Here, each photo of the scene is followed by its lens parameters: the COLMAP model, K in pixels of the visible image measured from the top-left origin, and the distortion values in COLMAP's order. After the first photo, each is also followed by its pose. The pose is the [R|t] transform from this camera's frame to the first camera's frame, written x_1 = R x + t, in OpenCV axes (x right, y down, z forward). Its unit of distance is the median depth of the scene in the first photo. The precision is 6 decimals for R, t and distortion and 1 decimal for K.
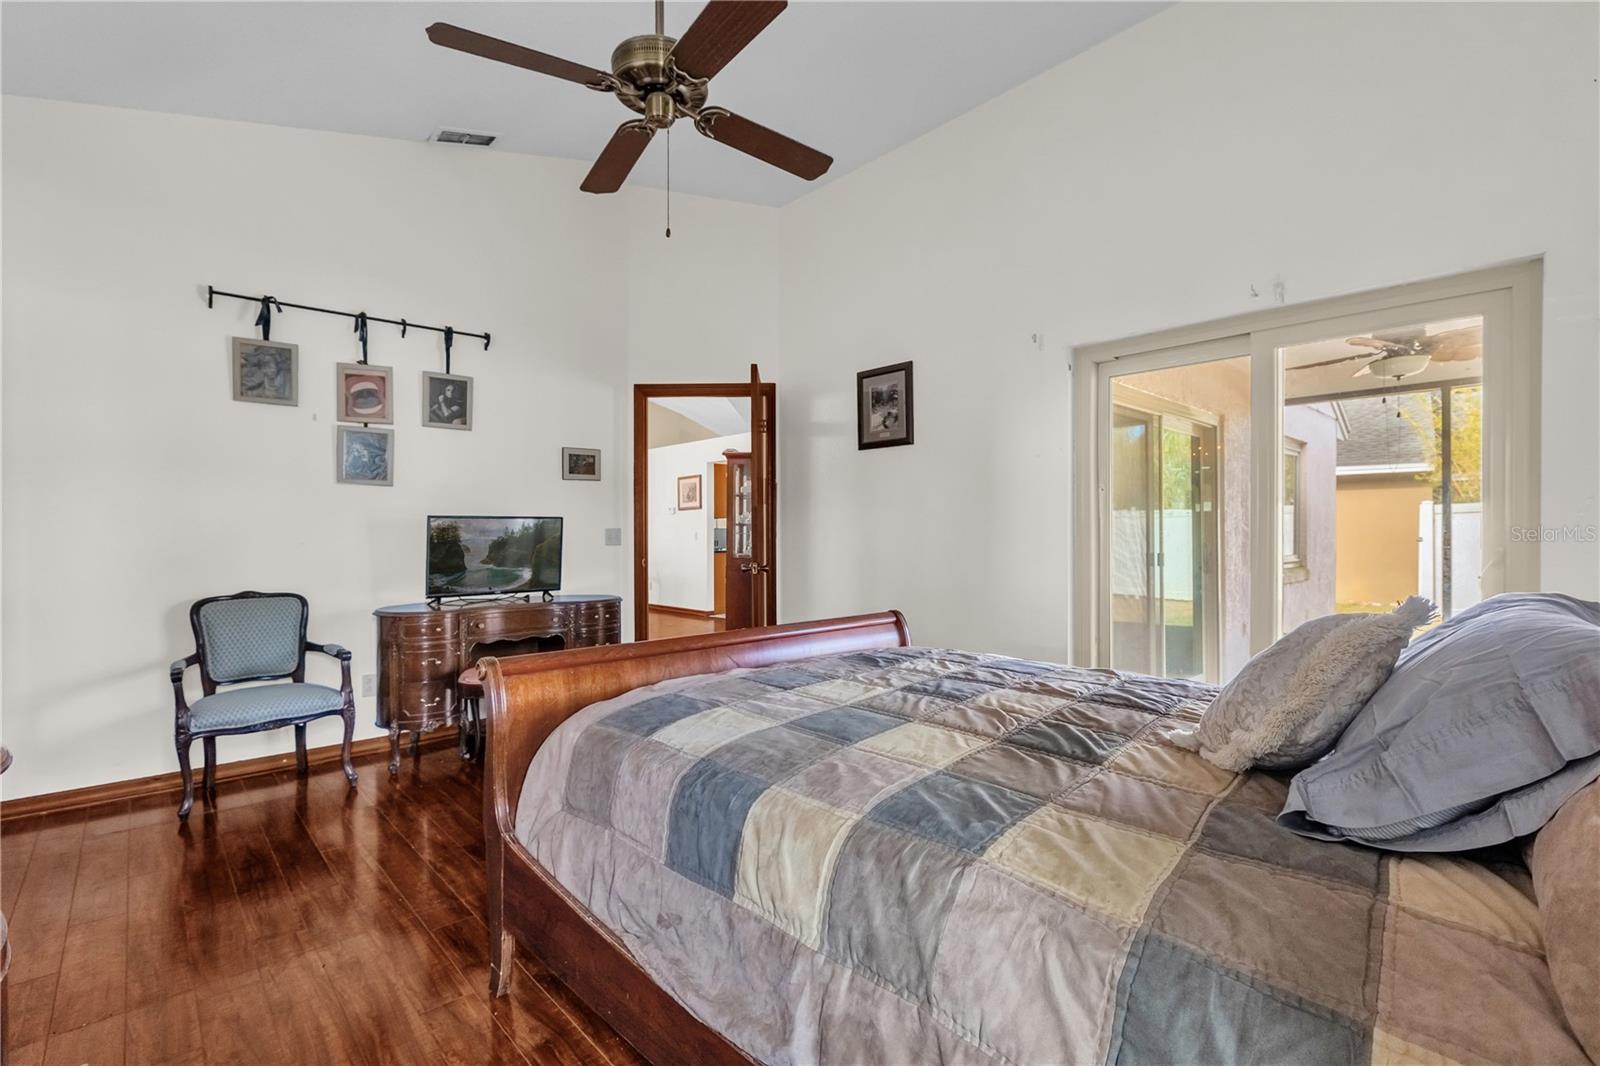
lens RADIAL K [[709.8, 0, 804.4], [0, 709.8, 535.6], [0, 0, 1]] dist [0.001292, -0.000326]
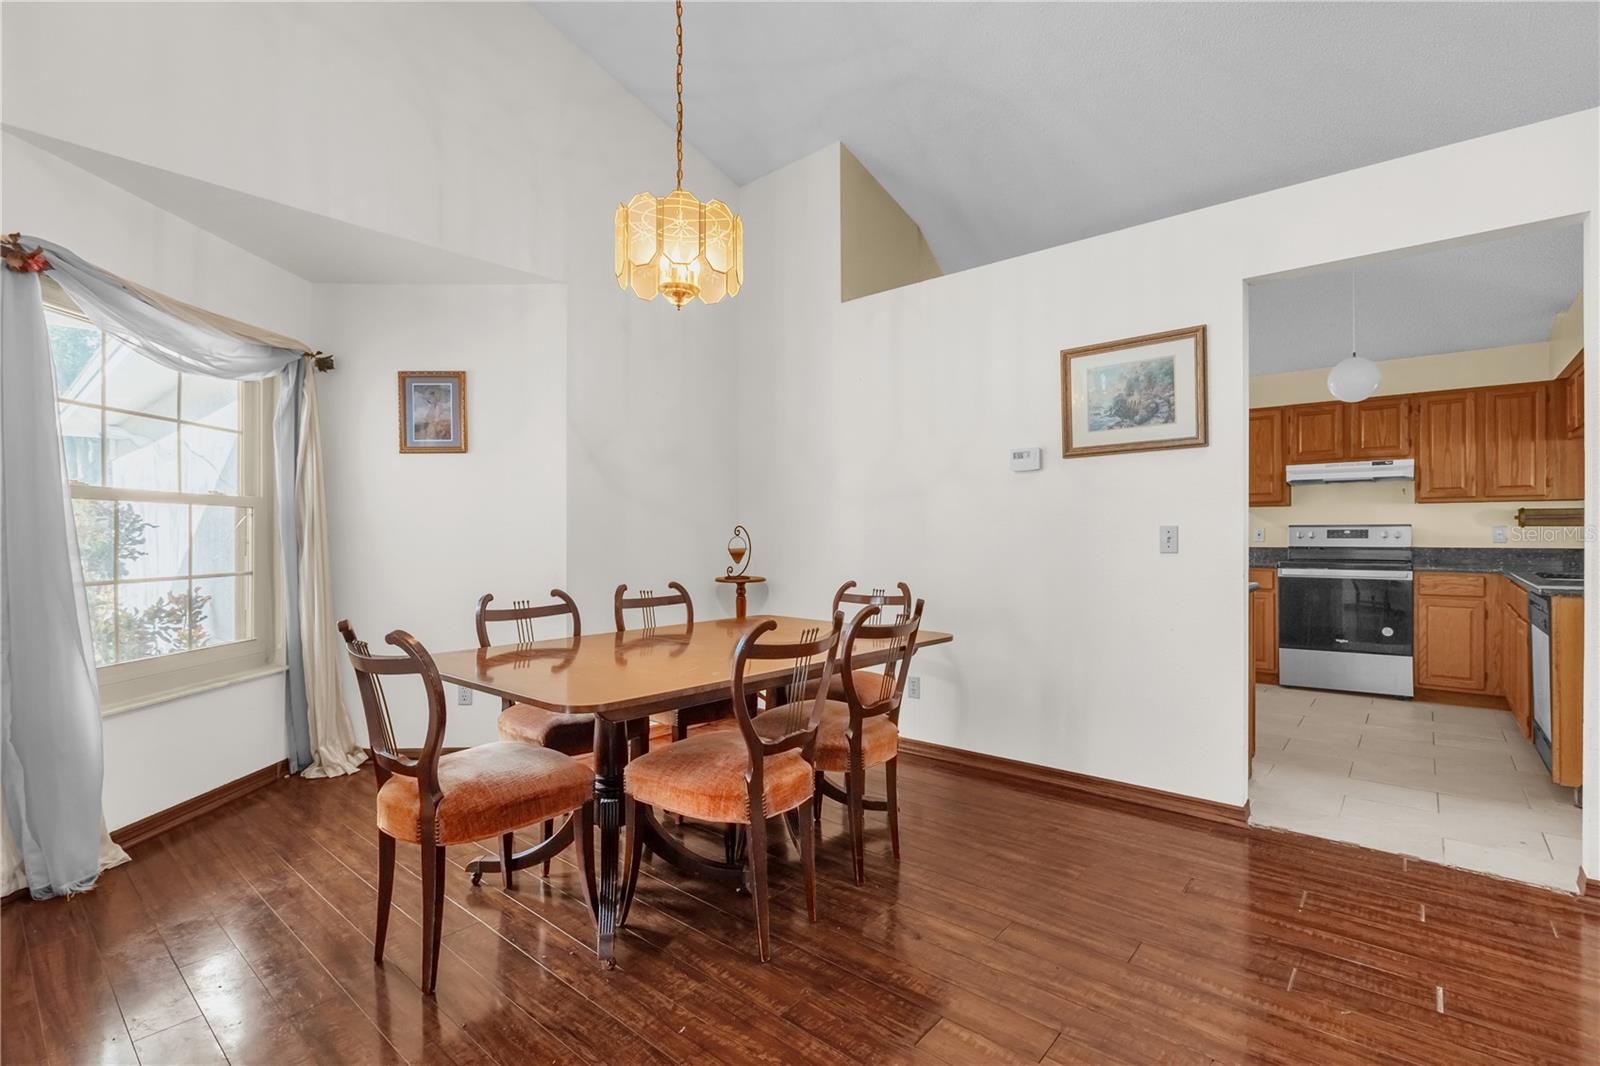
lens RADIAL K [[729.1, 0, 808.4], [0, 729.1, 539.7], [0, 0, 1]] dist [-0.007470, -0.000417]
pose [[0.992601, -0.002249, 0.121403, -0.340586], [0.003307, 0.999958, -0.008516, 0.004043], [-0.121379, 0.008854, 0.992567, 0.716082]]
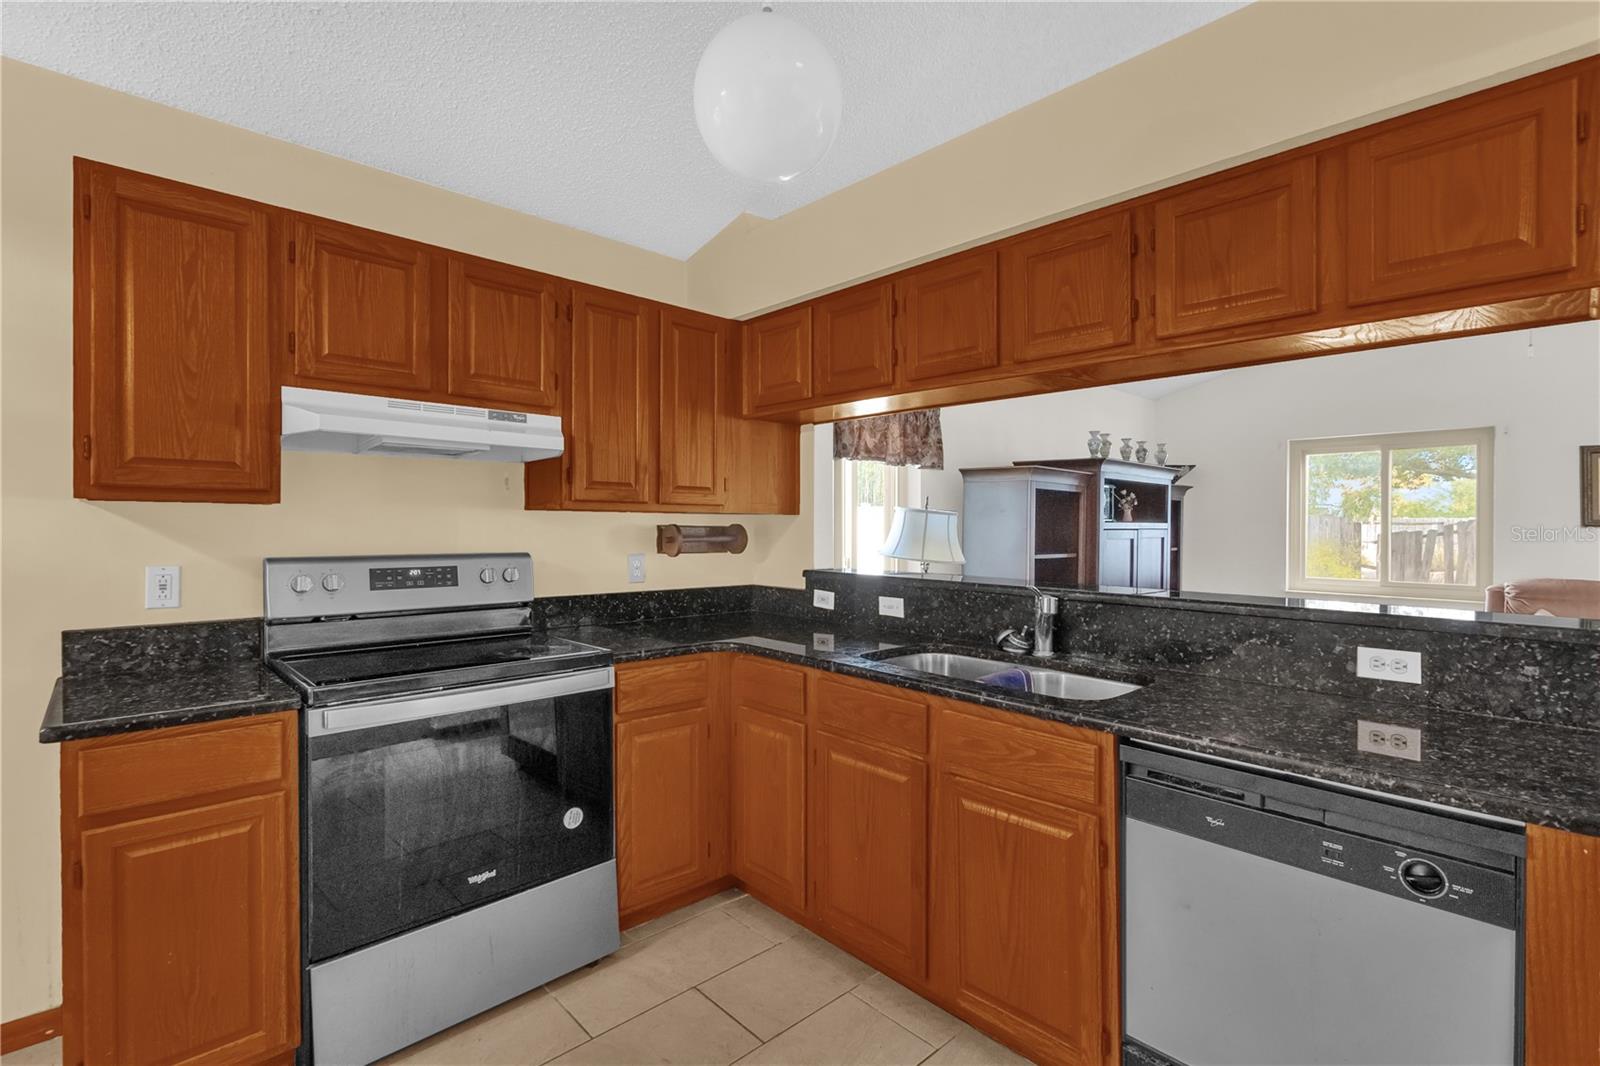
lens RADIAL K [[733.7, 0, 800.1], [0, 733.7, 522.9], [0, 0, 1]] dist [0.000456, 0.000193]
pose [[-0.011688, 0.004568, 0.999921, -0.093515], [0.010190, 0.999938, -0.004449, -0.019162], [-0.999880, 0.010137, -0.011734, 1.104993]]
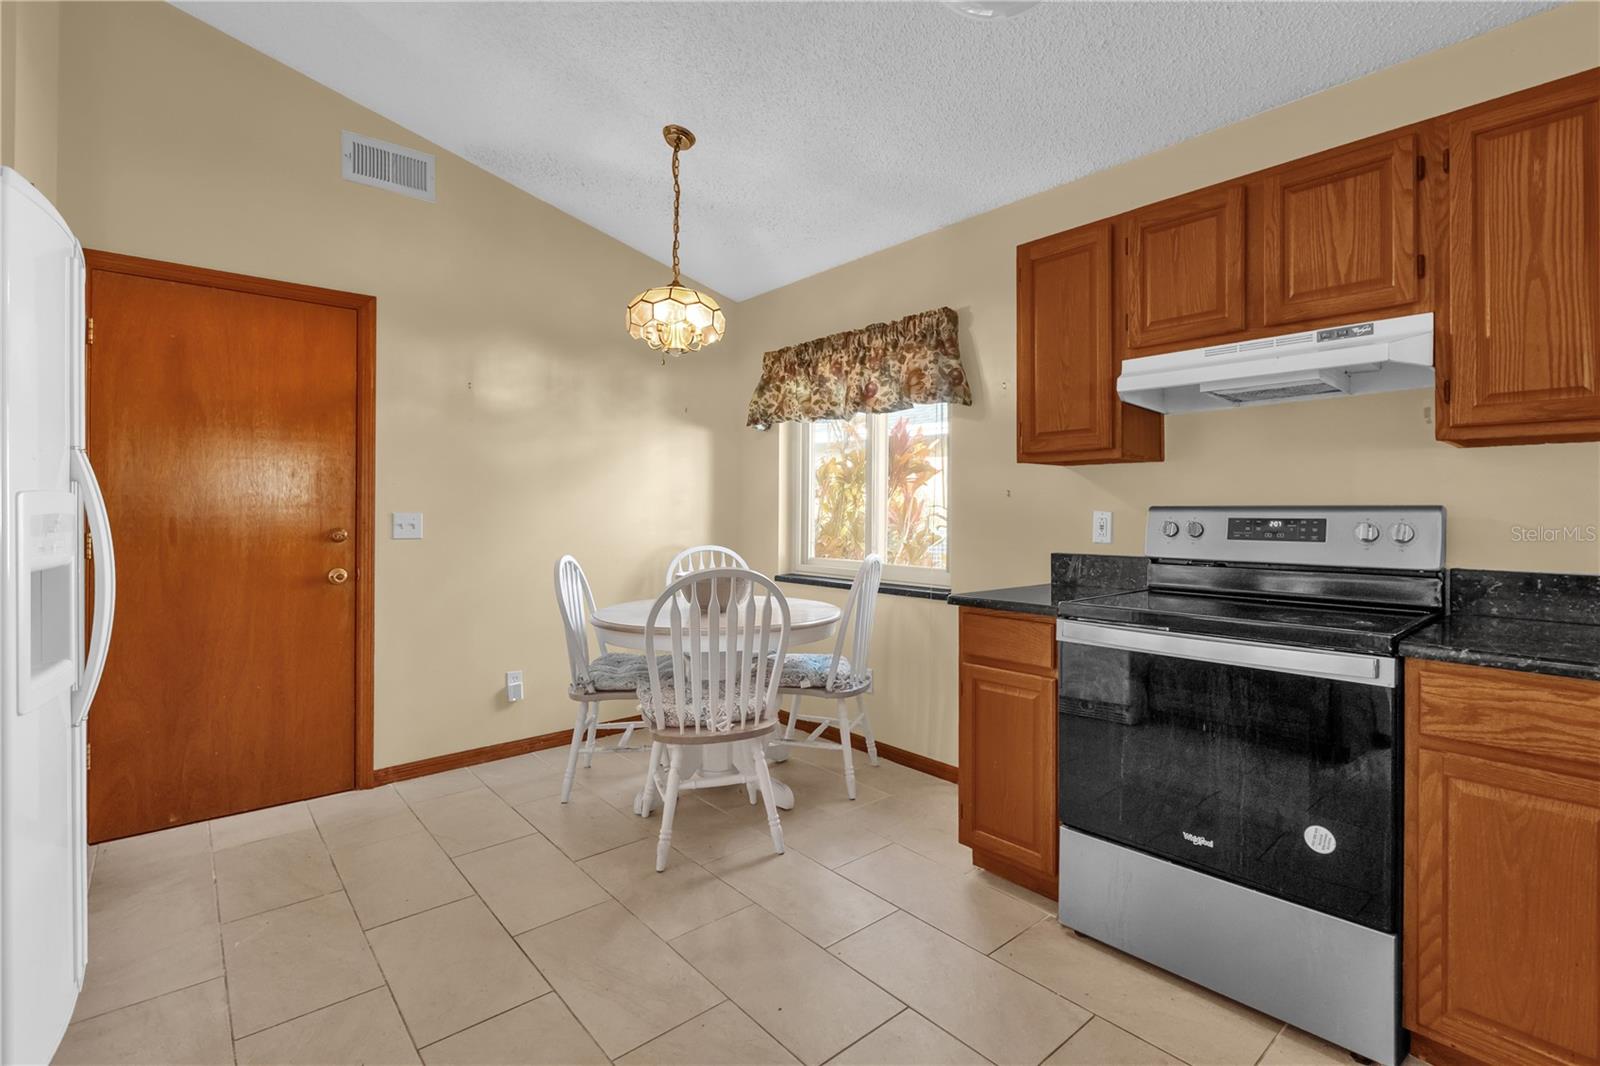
lens RADIAL K [[746.5, 0, 825.2], [0, 746.5, 511.6], [0, 0, 1]] dist [-0.002883, -0.000034]
pose [[0.999916, 0.001786, -0.012809, 0.012322], [-0.001986, 0.999876, -0.015624, -0.005383], [0.012779, 0.015648, 0.999796, 0.999828]]
